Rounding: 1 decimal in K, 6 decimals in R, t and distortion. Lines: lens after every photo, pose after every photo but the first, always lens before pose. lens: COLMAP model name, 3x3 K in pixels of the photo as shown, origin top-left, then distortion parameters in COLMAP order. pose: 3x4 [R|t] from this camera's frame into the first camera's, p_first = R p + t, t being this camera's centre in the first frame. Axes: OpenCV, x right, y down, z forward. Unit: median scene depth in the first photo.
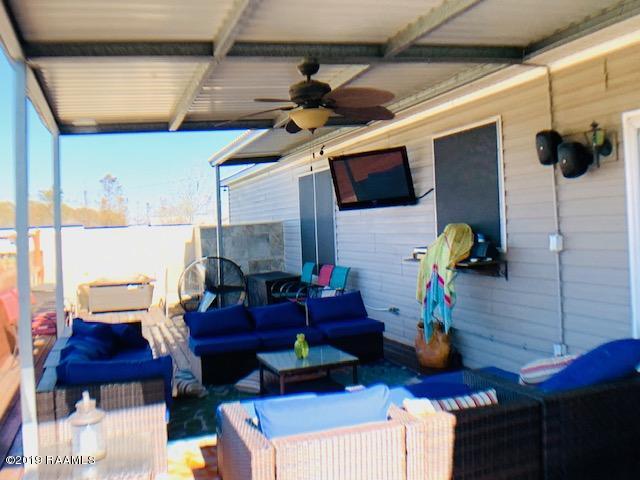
lens RADIAL K [[722.3, 0, 320.0], [0, 722.3, 240.0], [0, 0, 1]] dist [-0.014182, -0.033883]
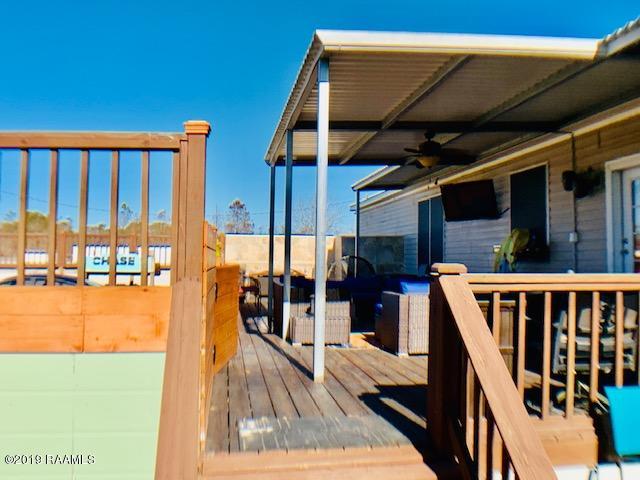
lens RADIAL K [[722.3, 0, 320.0], [0, 722.3, 240.0], [0, 0, 1]] dist [-0.014182, -0.033883]
pose [[0.986704, 0.041281, -0.157197, 0.006738], [-0.048445, 0.997942, -0.042013, 0.084598], [0.155139, 0.049070, 0.986673, -0.580056]]
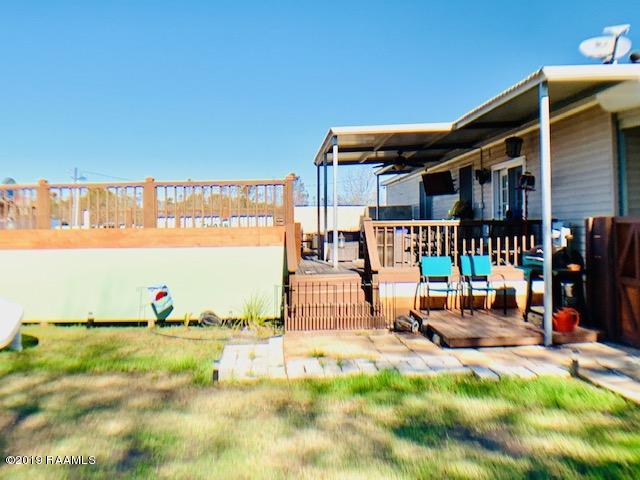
lens RADIAL K [[722.3, 0, 320.0], [0, 722.3, 240.0], [0, 0, 1]] dist [-0.014182, -0.033883]
pose [[0.972672, 0.029223, -0.230339, 0.287626], [-0.028804, 0.999572, 0.005182, 0.120254], [0.230392, 0.001594, 0.973097, -1.678184]]
